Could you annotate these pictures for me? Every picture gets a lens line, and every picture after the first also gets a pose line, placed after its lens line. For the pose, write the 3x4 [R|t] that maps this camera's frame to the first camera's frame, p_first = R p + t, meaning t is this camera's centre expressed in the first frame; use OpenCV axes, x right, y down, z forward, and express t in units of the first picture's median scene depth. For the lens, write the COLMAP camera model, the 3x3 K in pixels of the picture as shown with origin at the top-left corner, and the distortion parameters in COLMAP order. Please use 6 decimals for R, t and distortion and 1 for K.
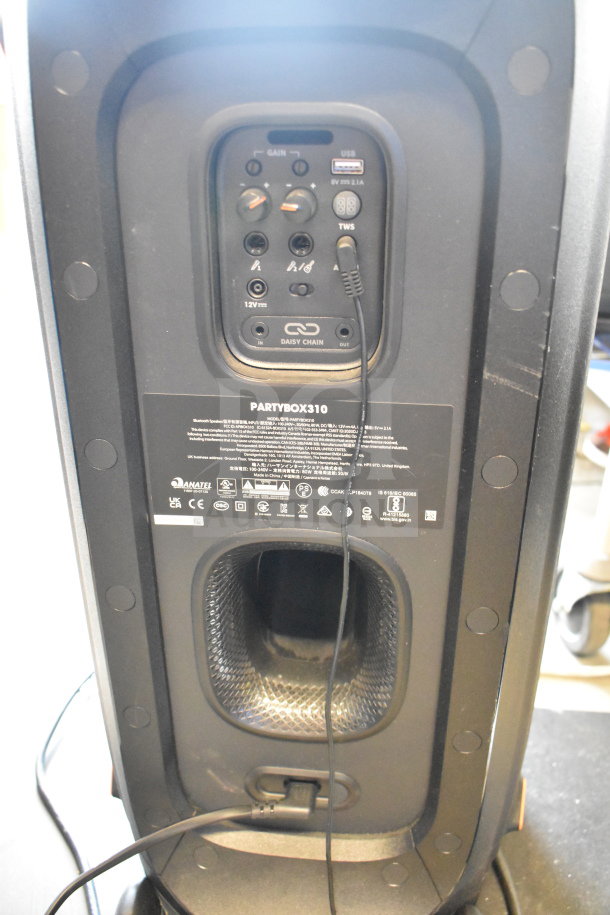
lens RADIAL K [[849.6, 0, 308.2], [0, 849.6, 453.7], [0, 0, 1]] dist [-0.039220, 0.006004]
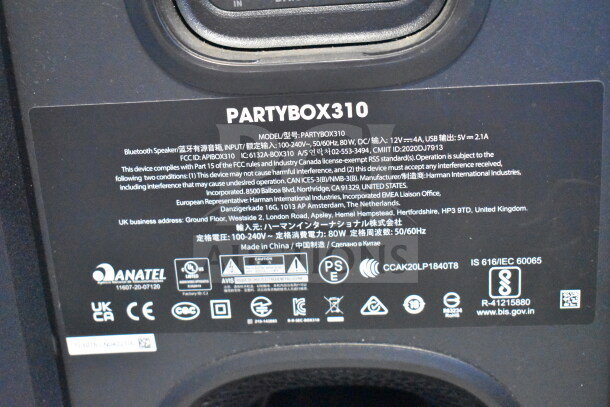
lens RADIAL K [[901.0, 0, 307.3], [0, 901.0, 202.9], [0, 0, 1]] dist [-0.030089, 0.000000]
pose [[0.997661, -0.068220, 0.004208, -0.022394], [0.068145, 0.988012, -0.138522, 0.082941], [0.005292, 0.138485, 0.990350, 0.435883]]
